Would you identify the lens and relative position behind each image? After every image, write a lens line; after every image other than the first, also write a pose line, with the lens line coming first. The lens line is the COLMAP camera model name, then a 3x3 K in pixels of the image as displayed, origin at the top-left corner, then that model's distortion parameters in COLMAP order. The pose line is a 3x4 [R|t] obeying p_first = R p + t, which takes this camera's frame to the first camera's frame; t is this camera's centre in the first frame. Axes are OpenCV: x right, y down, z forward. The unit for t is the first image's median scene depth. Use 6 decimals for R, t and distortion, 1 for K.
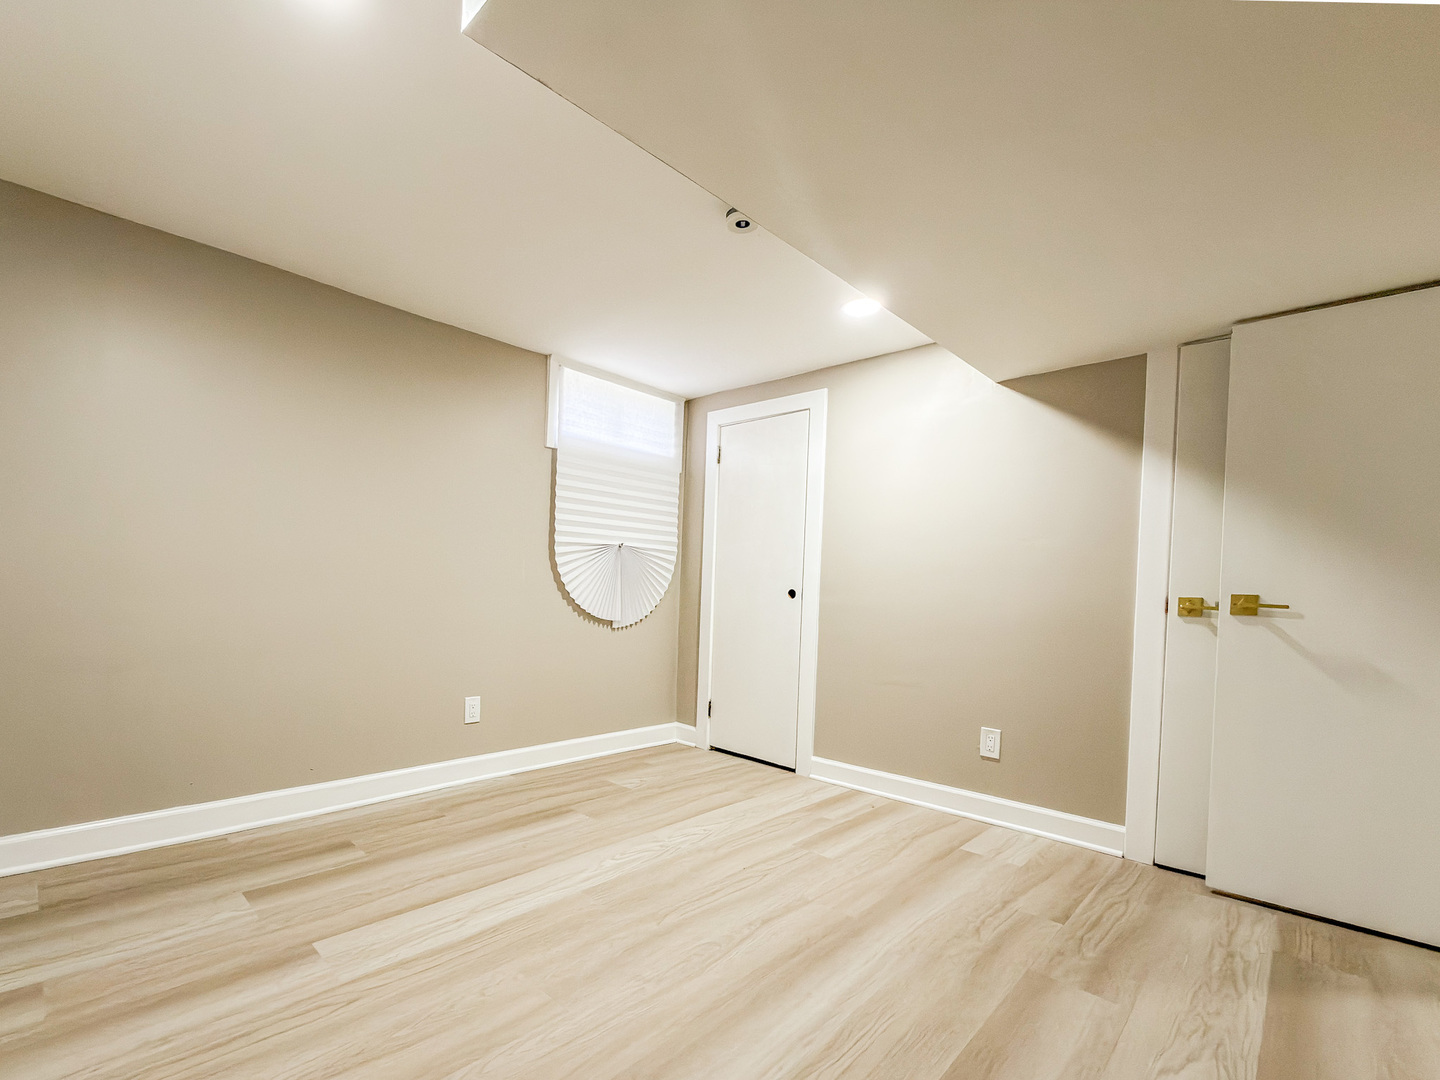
lens RADIAL K [[648.2, 0, 664.9], [0, 648.2, 592.9], [0, 0, 1]] dist [-0.001685, -0.000185]
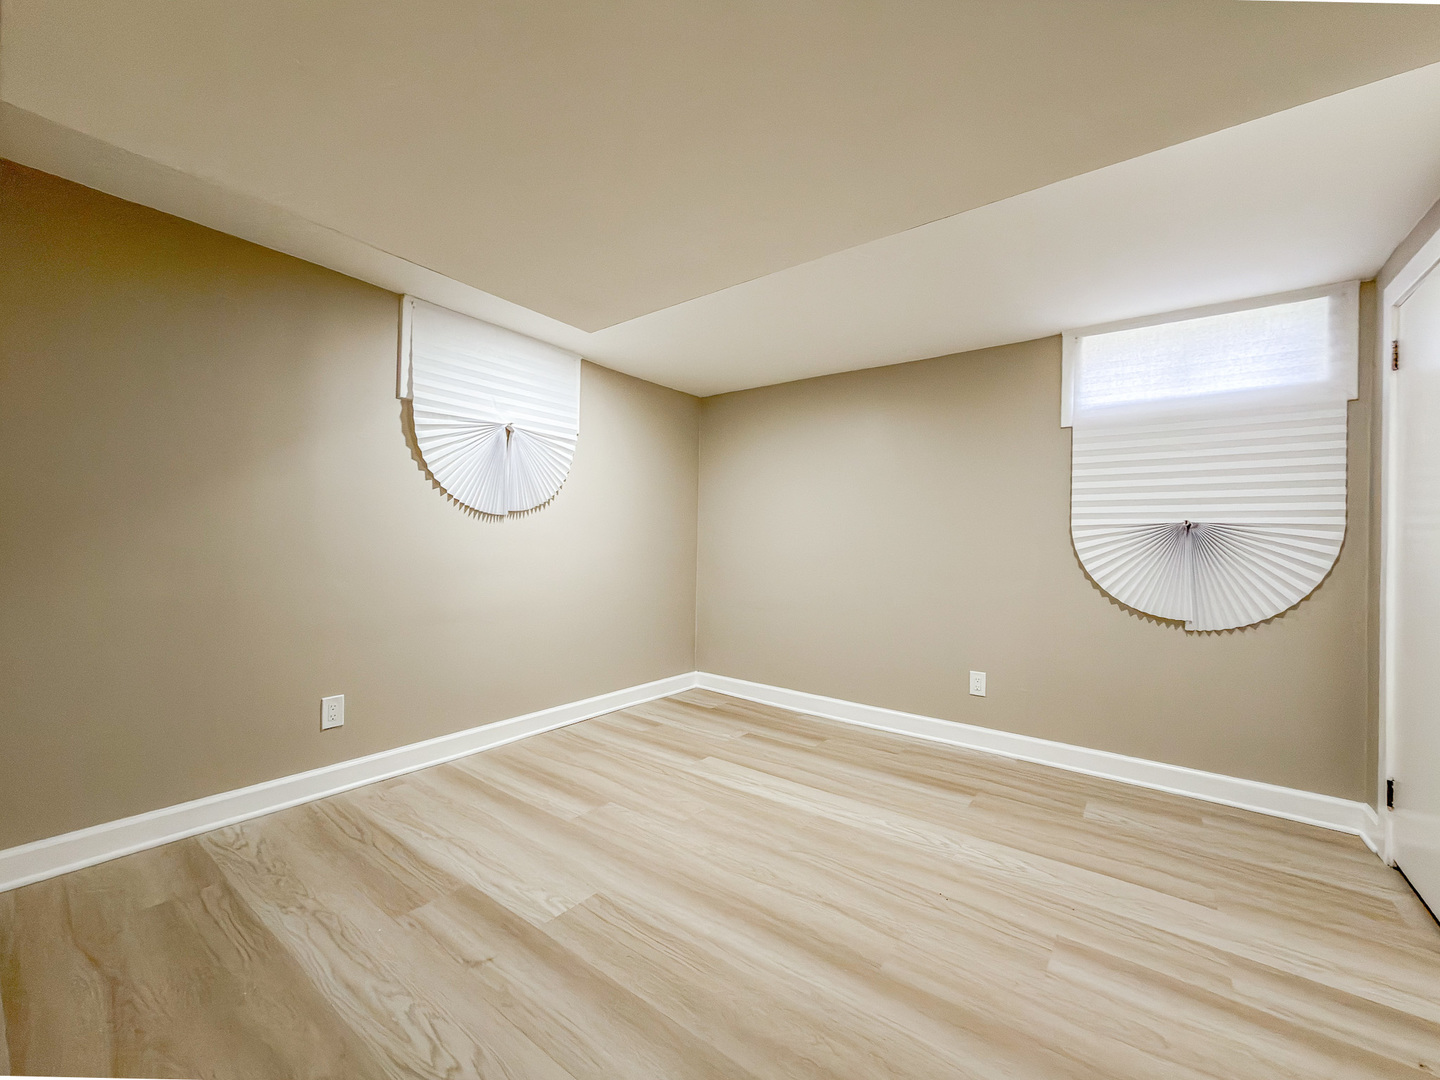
lens RADIAL K [[584.8, 0, 717.2], [0, 584.8, 533.8], [0, 0, 1]] dist [0.000794, -0.000224]
pose [[0.141900, -0.048283, -0.988703, 0.748065], [-0.027219, 0.998242, -0.052656, -0.012287], [0.989507, 0.034383, 0.140337, 0.479070]]
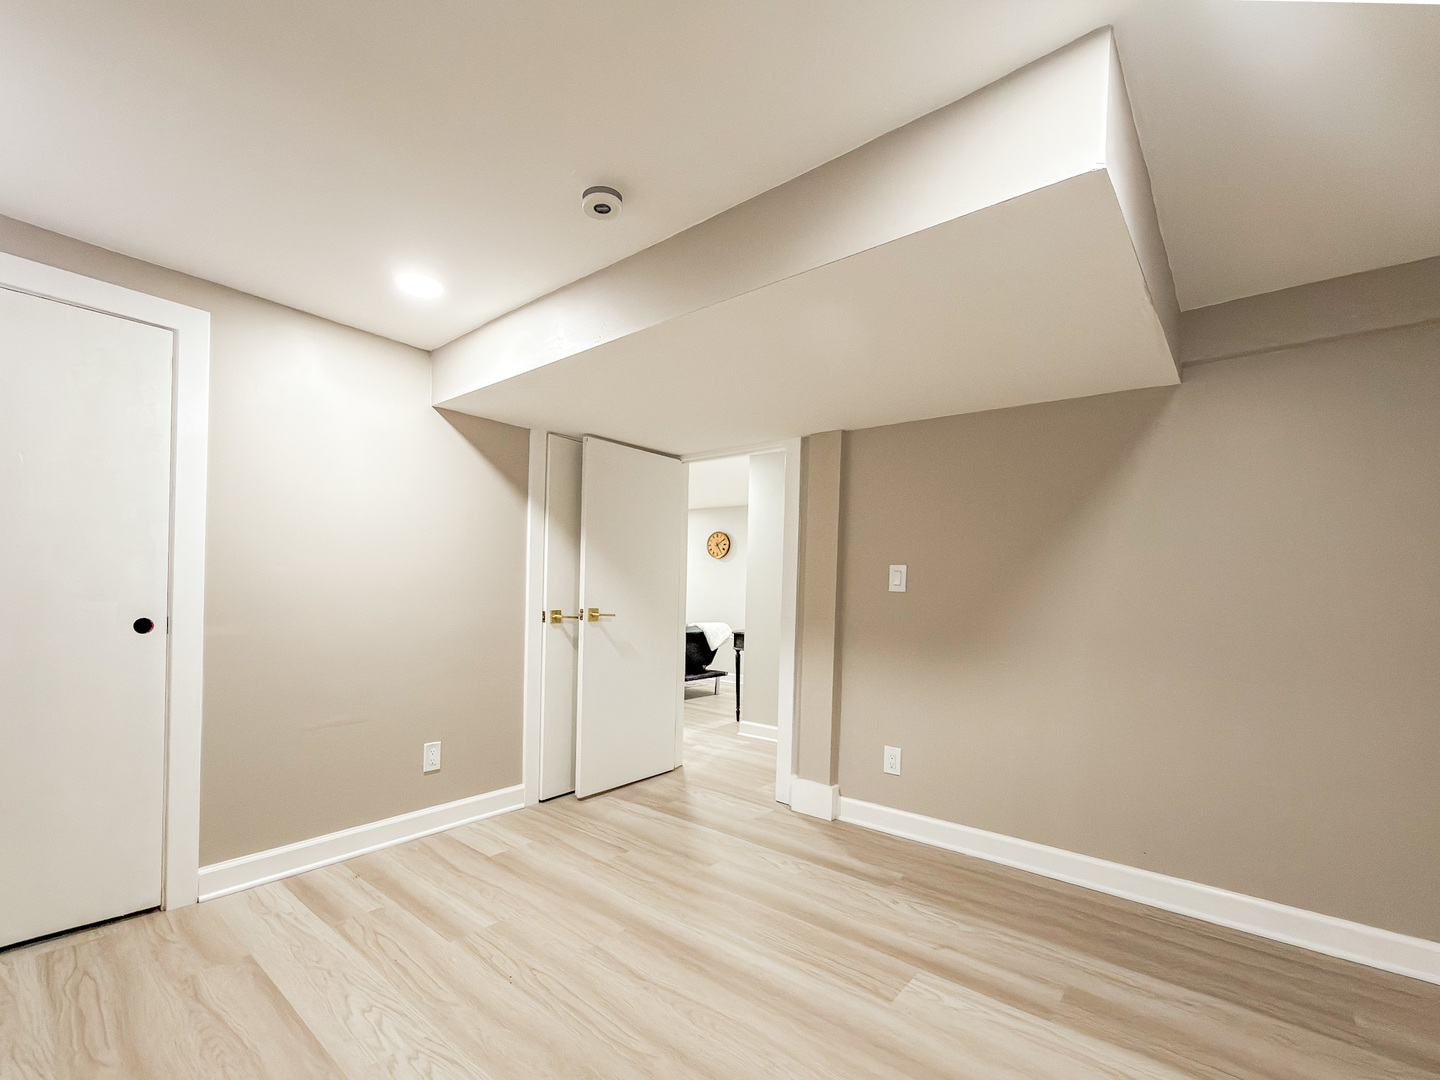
lens RADIAL K [[648.2, 0, 664.9], [0, 648.2, 592.9], [0, 0, 1]] dist [-0.001685, -0.000185]
pose [[-0.049271, -0.038666, 0.998037, -0.567511], [-0.013737, 0.999182, 0.038032, -0.078211], [-0.998691, -0.011836, -0.049762, 0.719139]]
